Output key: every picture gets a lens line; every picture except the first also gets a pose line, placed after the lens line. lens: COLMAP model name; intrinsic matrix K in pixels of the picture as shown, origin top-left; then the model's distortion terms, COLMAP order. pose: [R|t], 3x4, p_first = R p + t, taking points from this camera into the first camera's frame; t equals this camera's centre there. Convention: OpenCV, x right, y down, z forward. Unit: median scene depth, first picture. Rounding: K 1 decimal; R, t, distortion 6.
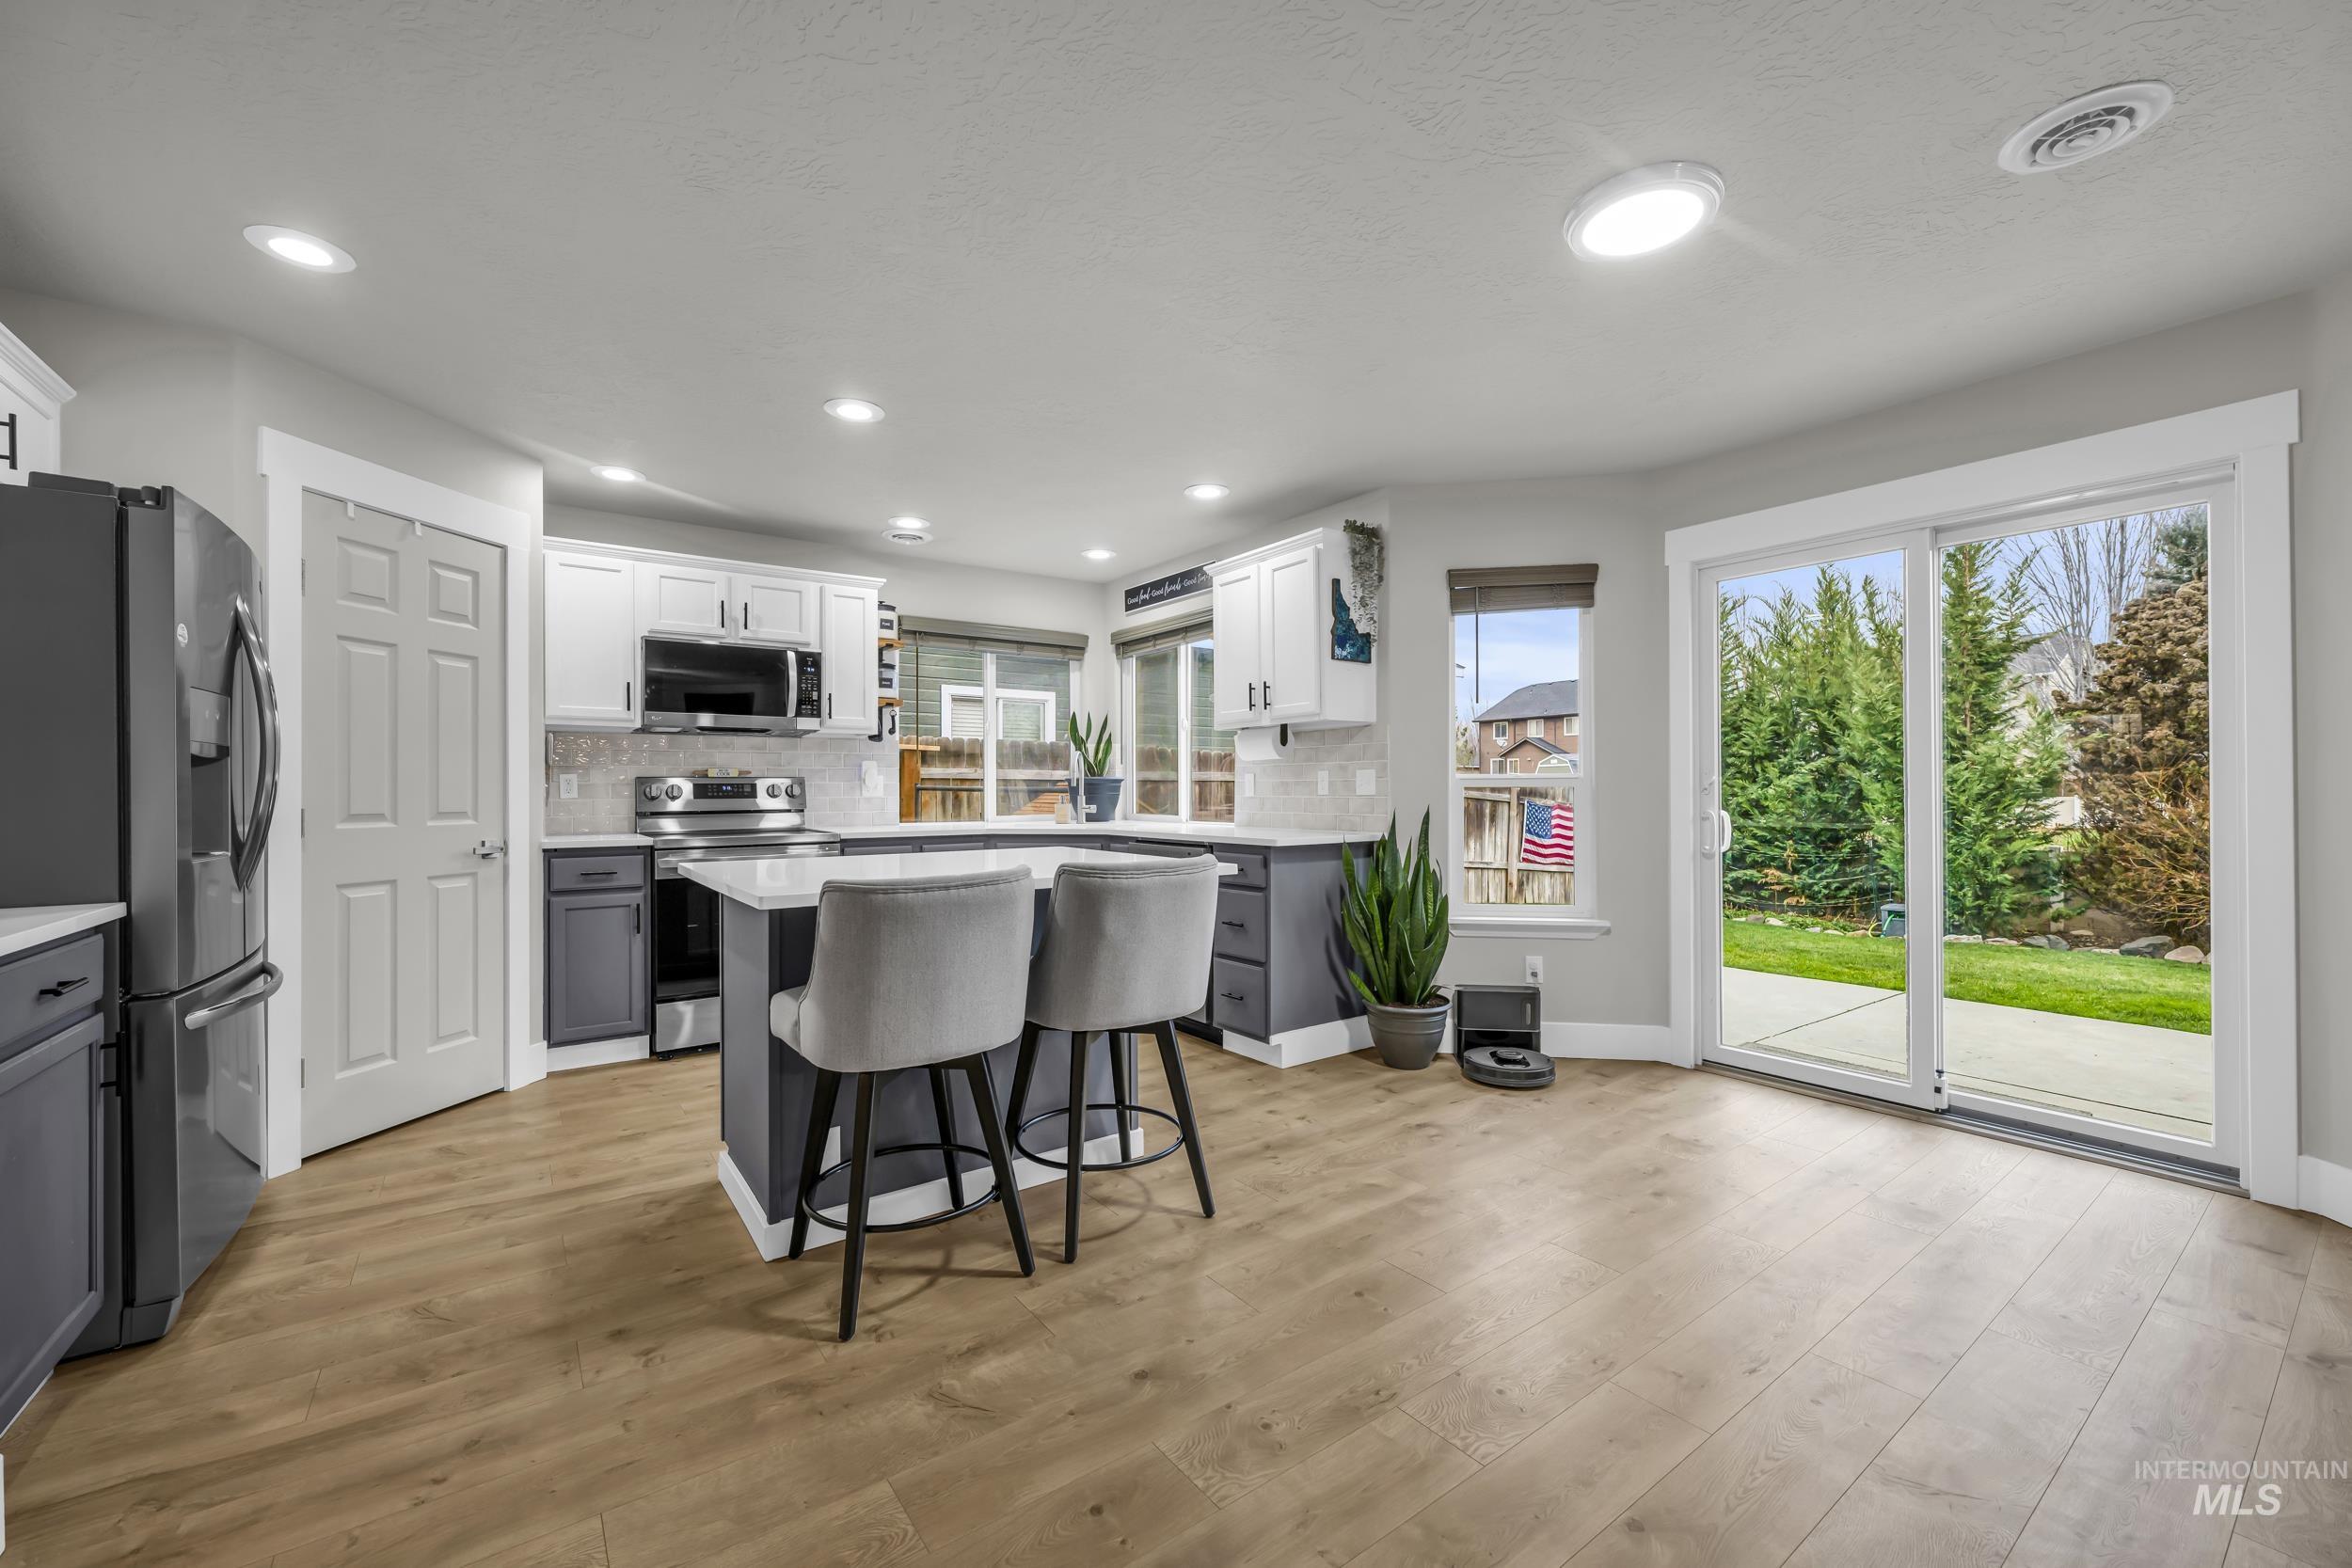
lens RADIAL K [[933.5, 0, 1172.7], [0, 933.5, 780.7], [0, 0, 1]] dist [0.000927, 0.000064]
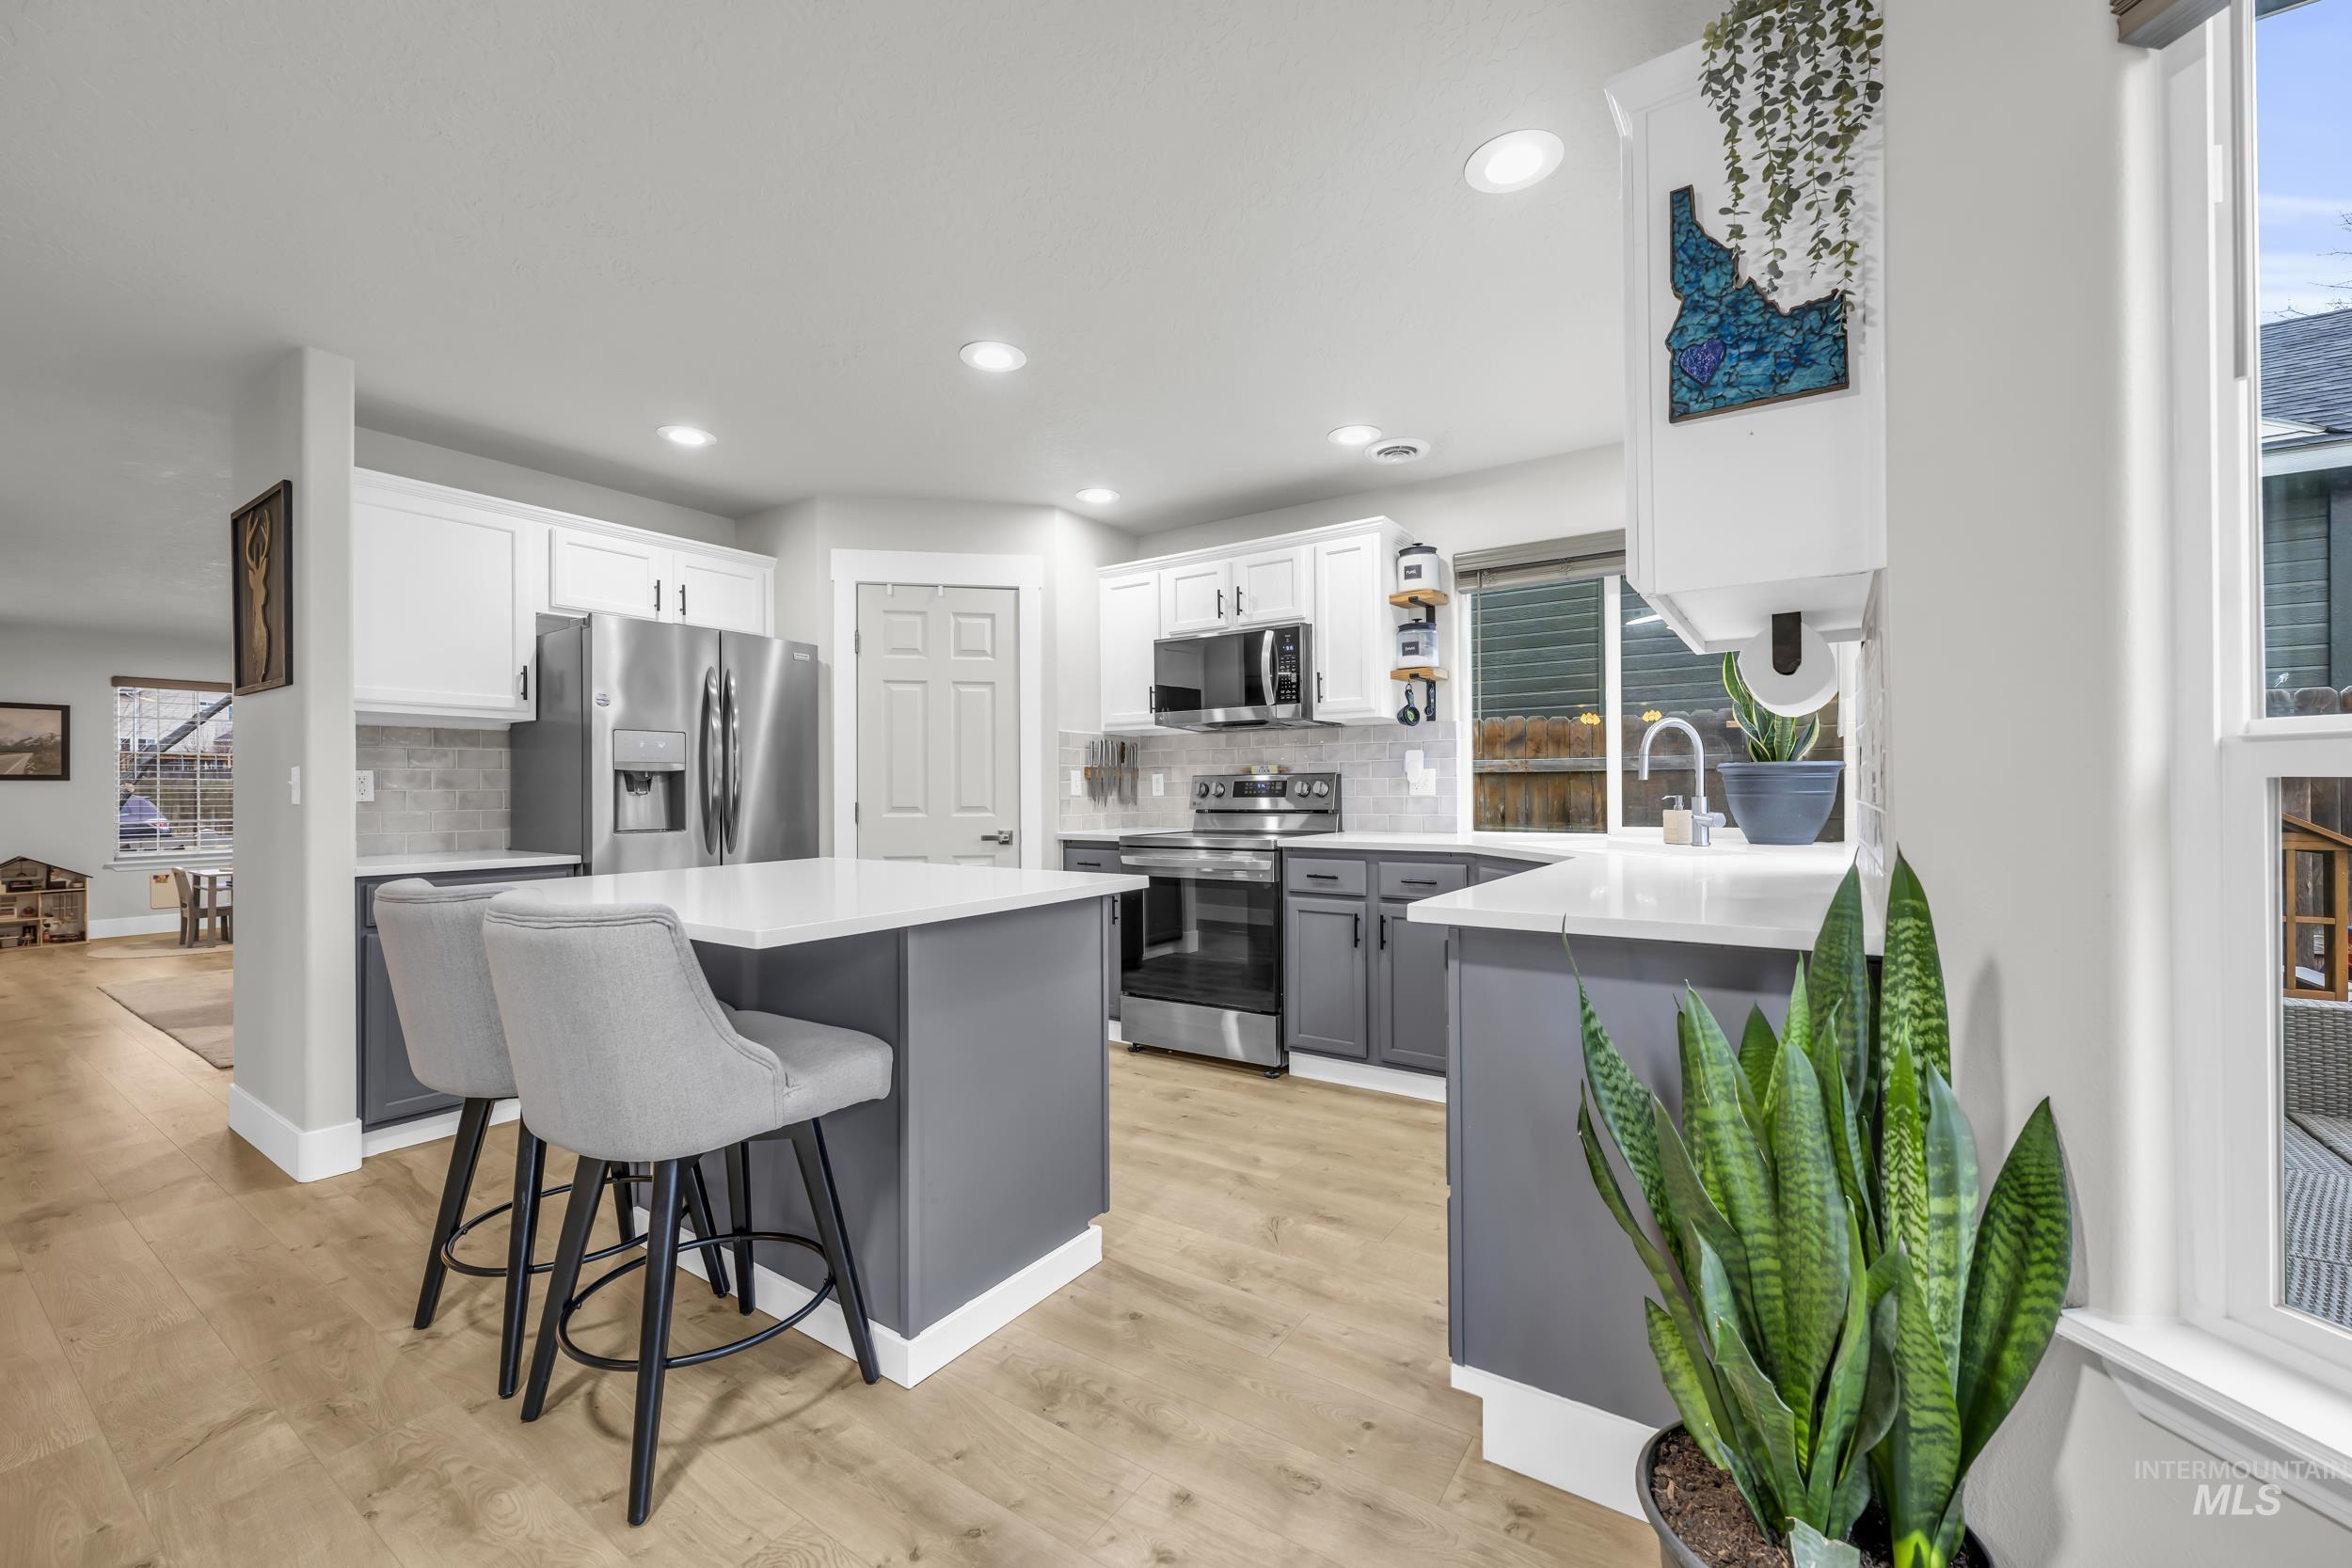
lens RADIAL K [[928.9, 0, 1181.4], [0, 928.9, 789.2], [0, 0, 1]] dist [-0.001129, -0.000210]
pose [[0.345840, 0.002259, -0.938291, 0.410584], [0.014529, 0.999864, 0.007762, 0.003112], [0.938181, -0.016317, 0.345760, 0.657318]]
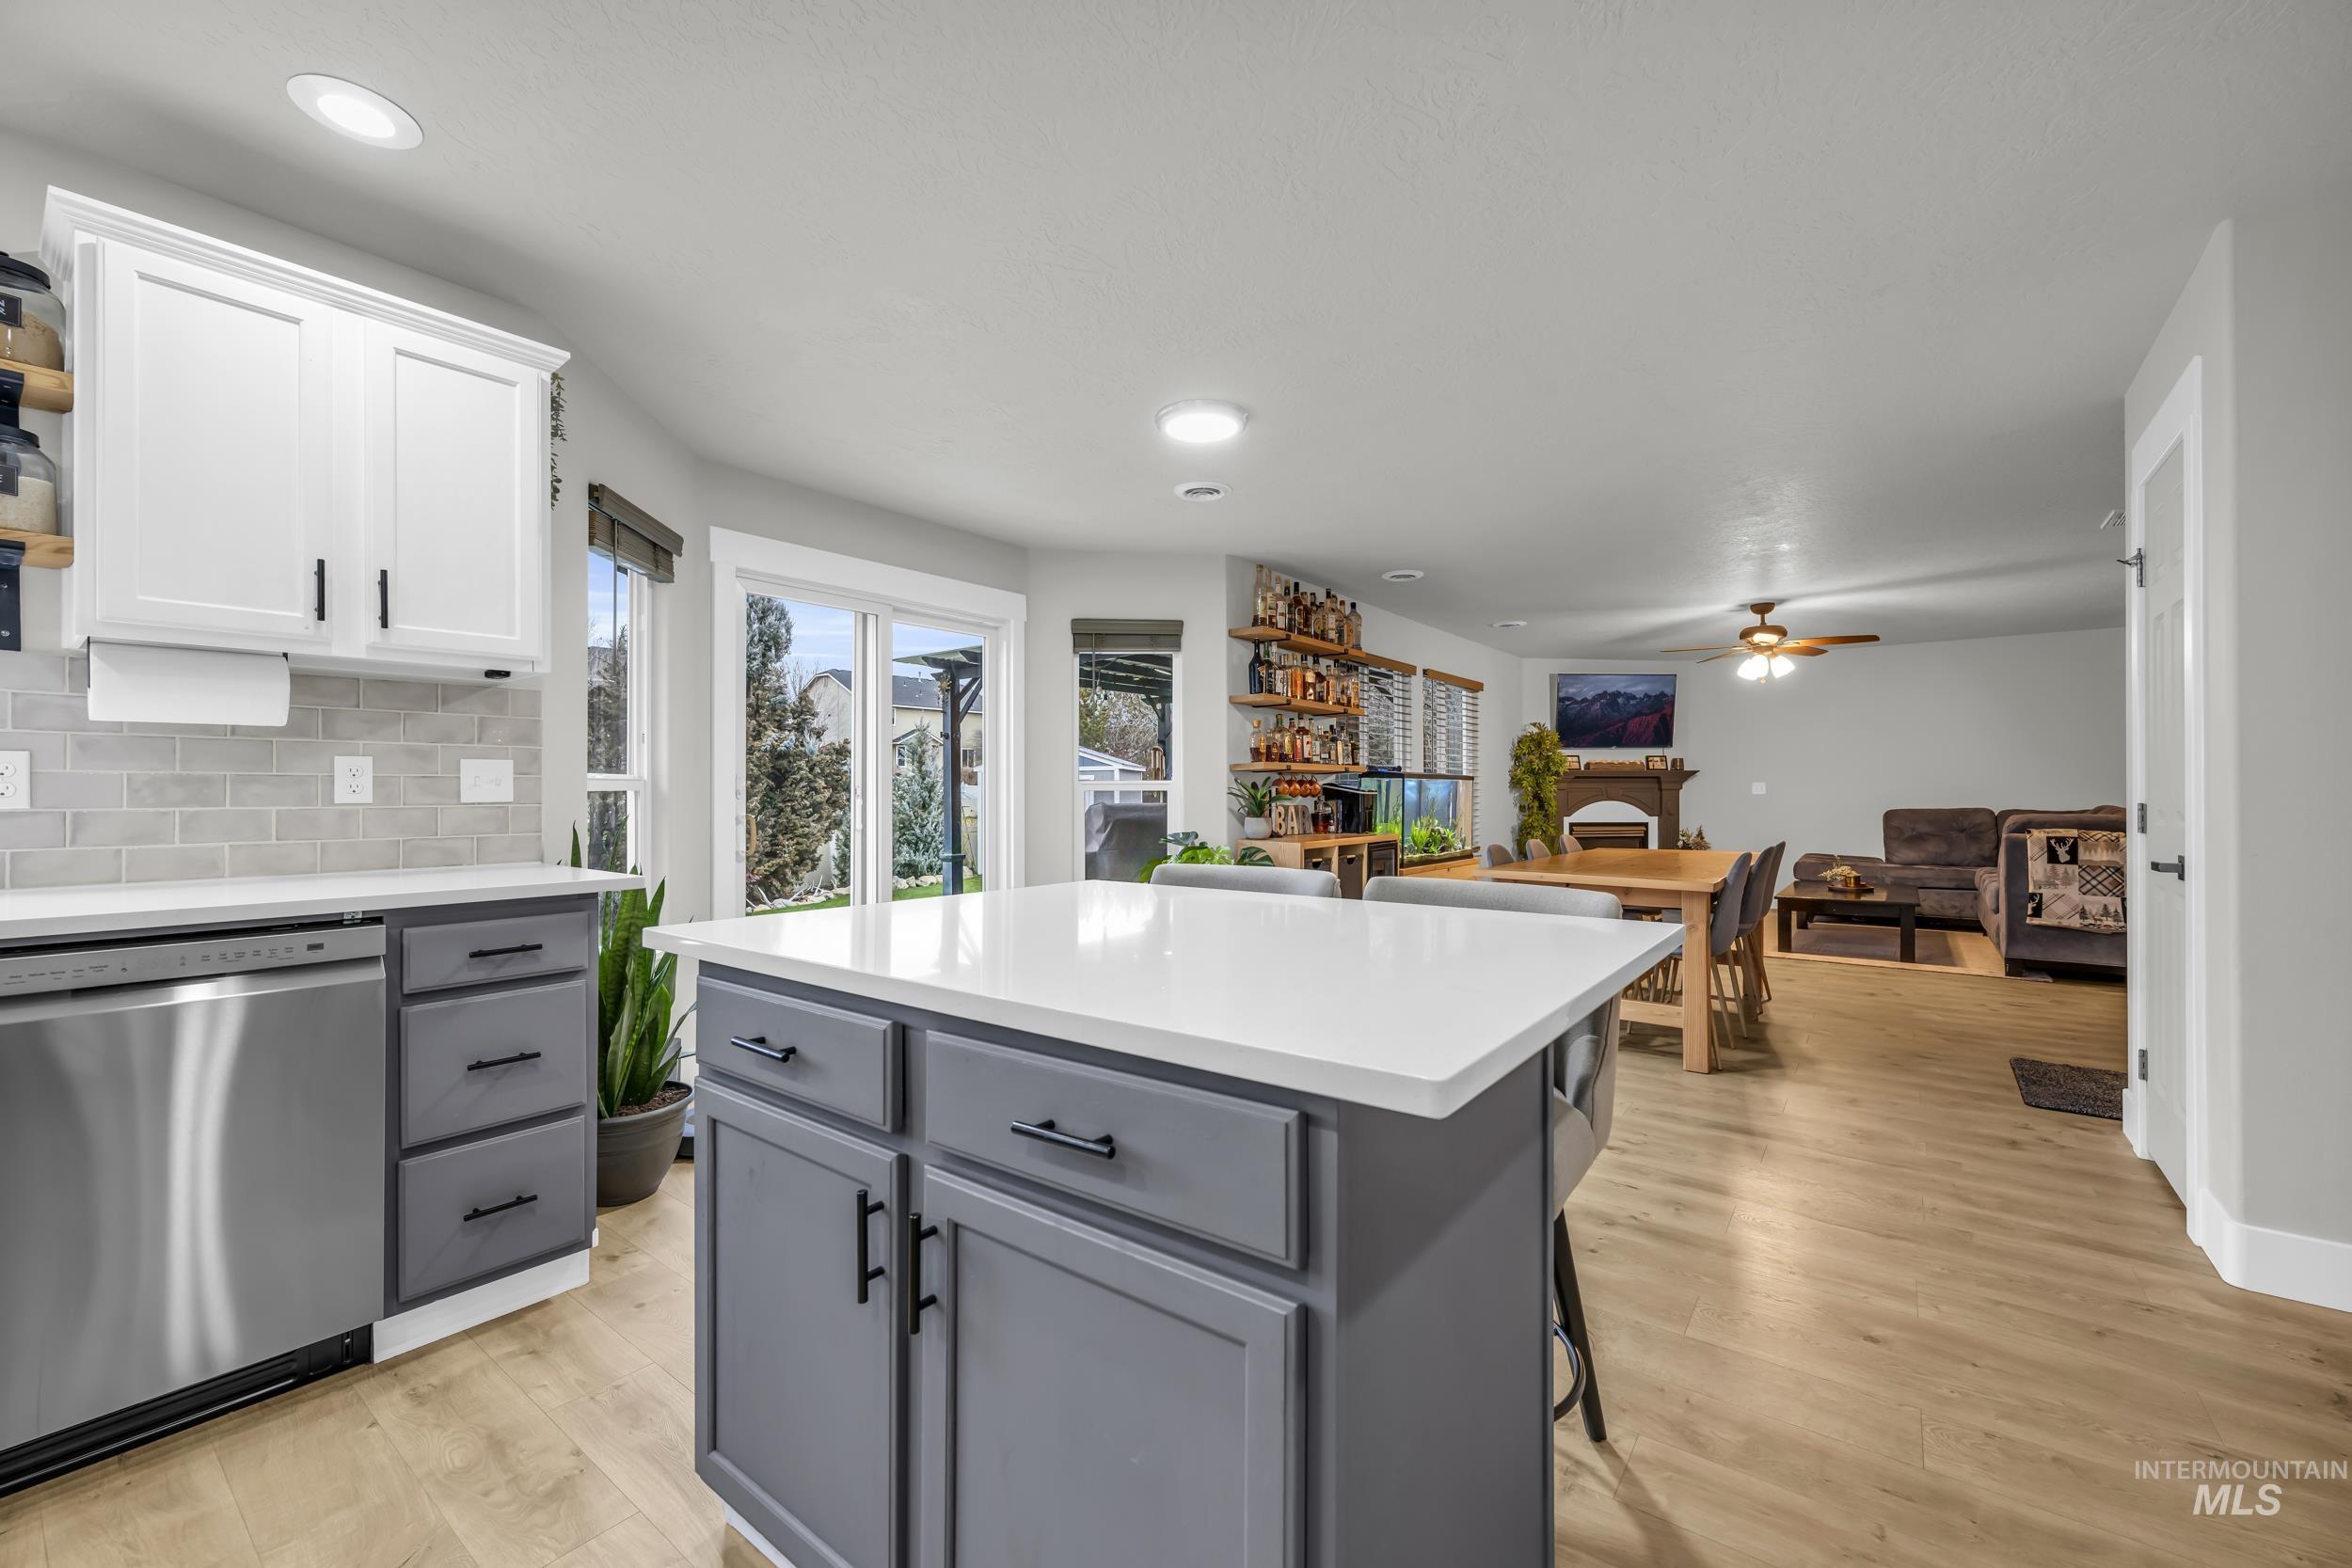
lens RADIAL K [[937.1, 0, 1182.0], [0, 937.1, 788.0], [0, 0, 1]] dist [-0.000886, -0.000124]
pose [[-0.290825, 0.007826, 0.956744, -0.482424], [-0.007602, 0.999916, -0.010490, 0.008941], [-0.956746, -0.010324, -0.290741, 0.736548]]
